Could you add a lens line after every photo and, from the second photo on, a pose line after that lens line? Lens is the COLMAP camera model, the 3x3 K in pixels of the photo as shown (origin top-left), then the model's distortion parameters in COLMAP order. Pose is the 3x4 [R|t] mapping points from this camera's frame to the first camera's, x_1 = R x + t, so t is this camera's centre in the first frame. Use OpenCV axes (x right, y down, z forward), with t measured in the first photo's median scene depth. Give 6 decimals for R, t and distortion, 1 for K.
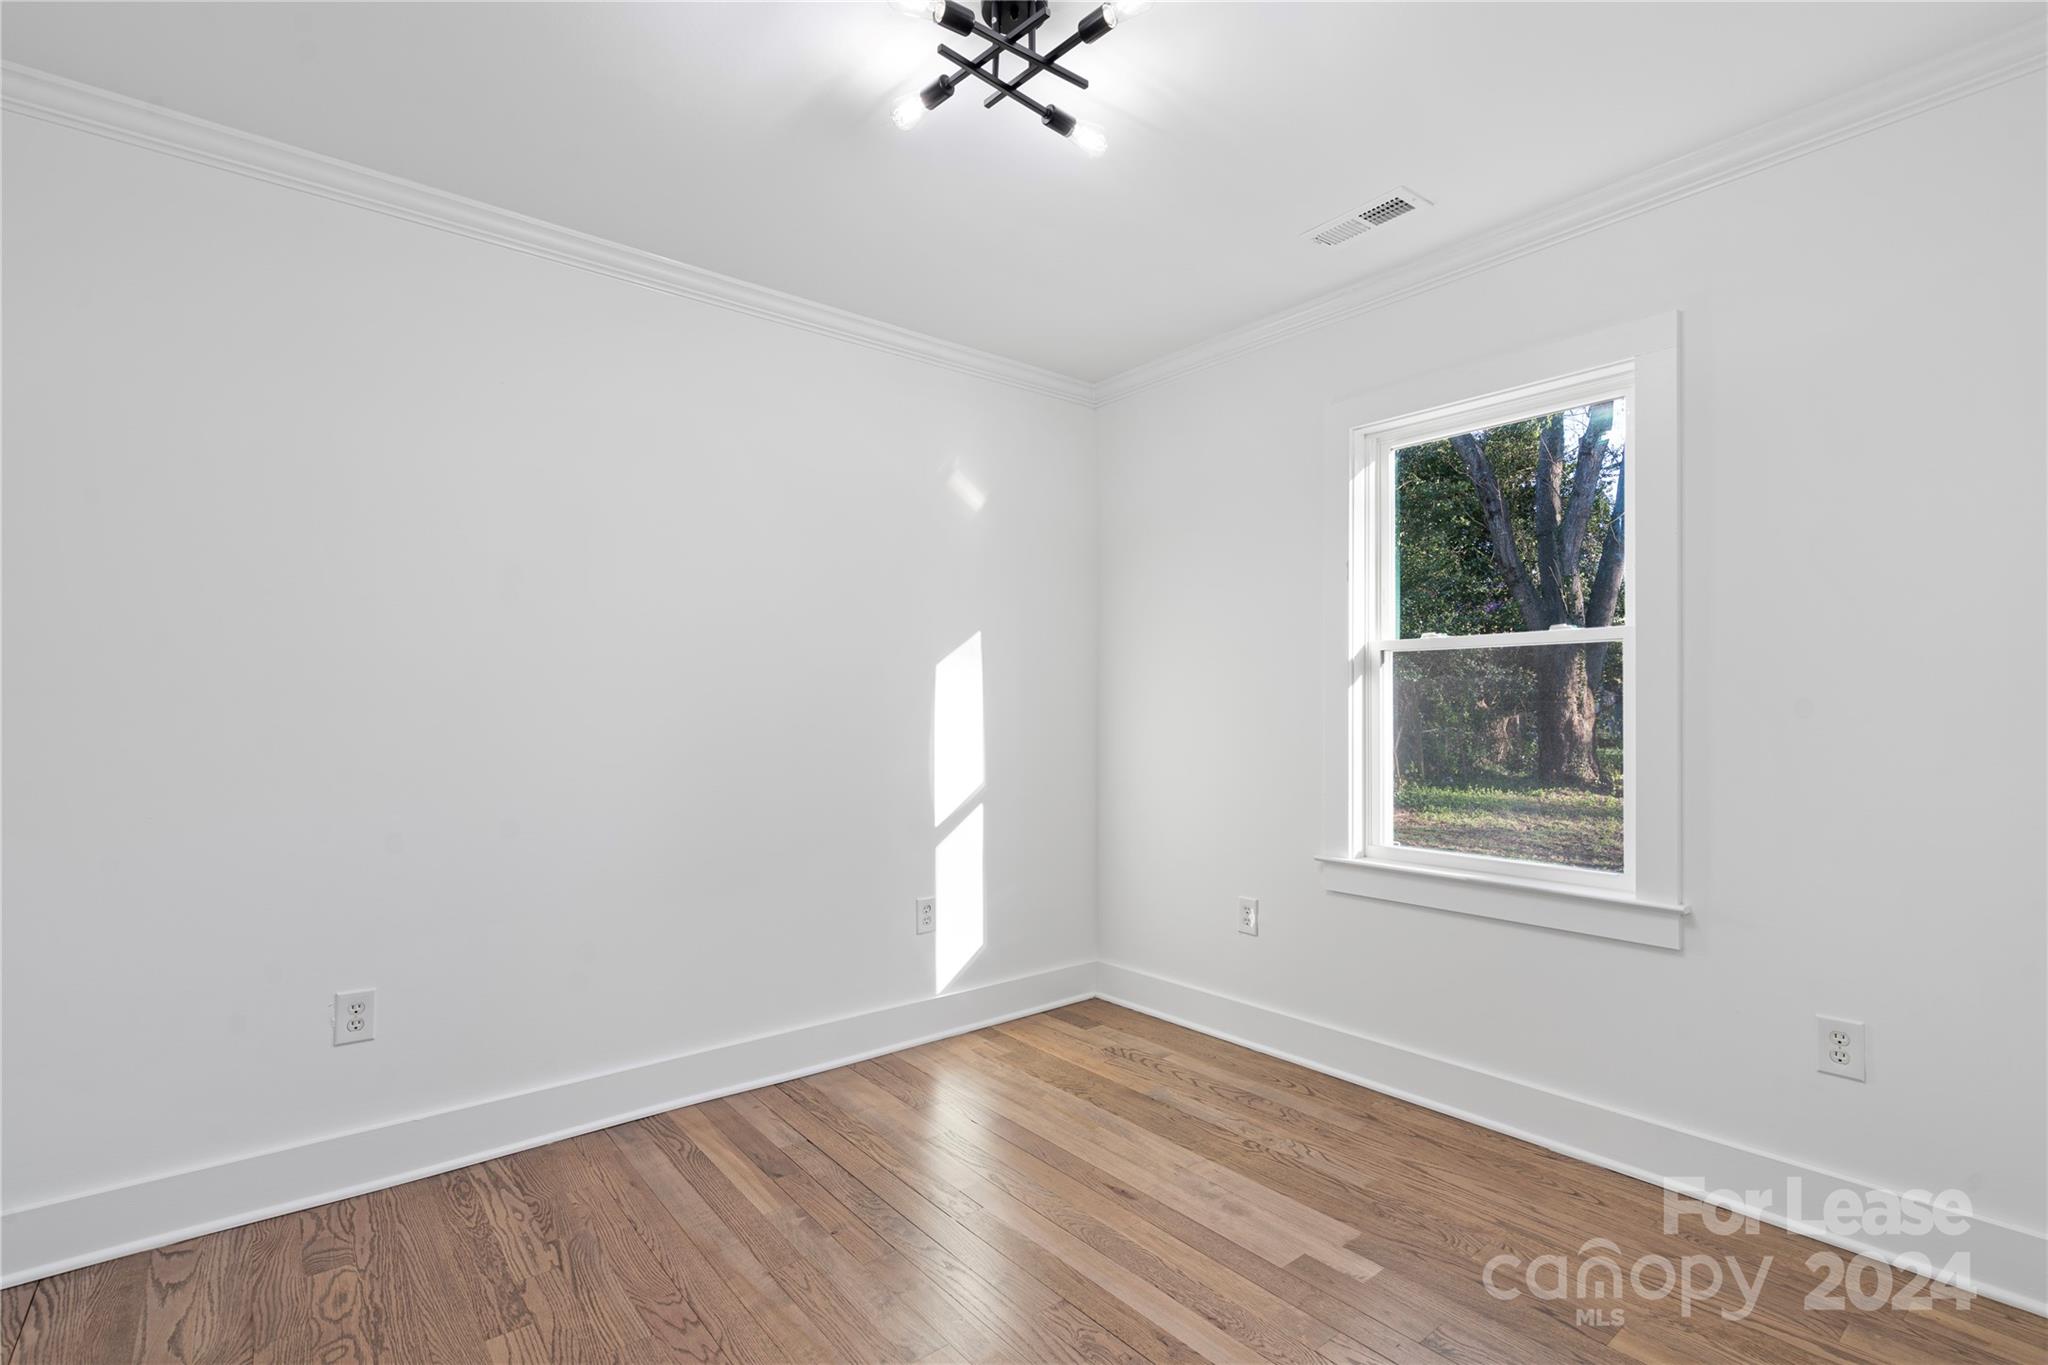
lens RADIAL K [[966.2, 0, 1029.5], [0, 966.2, 699.4], [0, 0, 1]] dist [-0.005417, -0.000585]
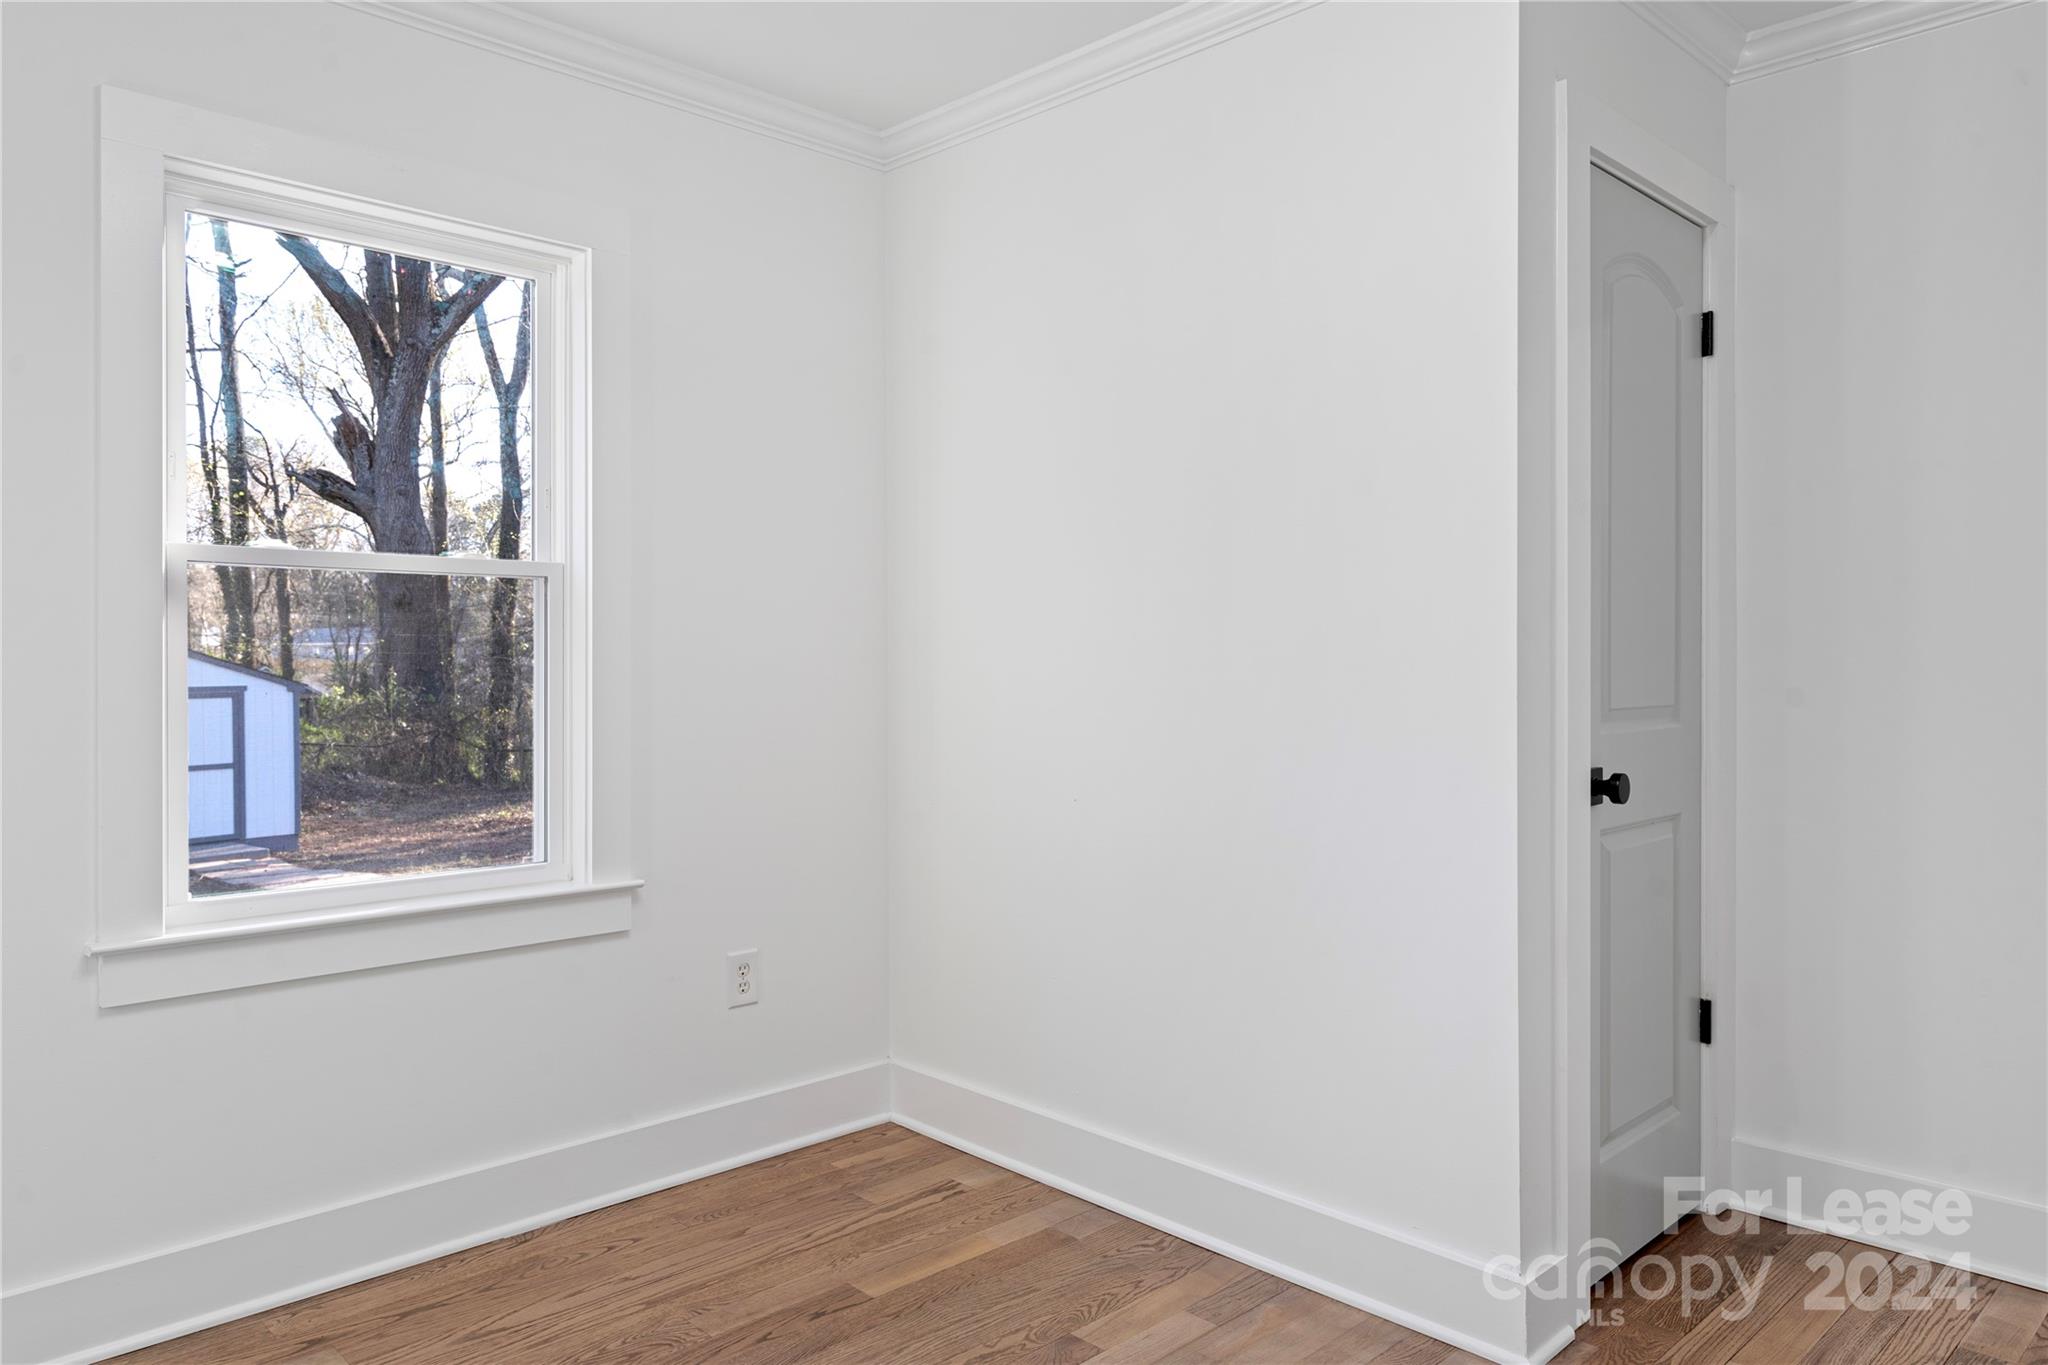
lens RADIAL K [[1351.5, 0, 1024.0], [0, 1351.5, 682.5], [0, 0, 1]] dist [0.003105, 0.000963]
pose [[-0.089590, -0.019530, 0.995787, -0.612179], [-0.005416, 0.999802, 0.019122, 0.001982], [-0.995964, -0.003680, -0.089678, 0.743302]]
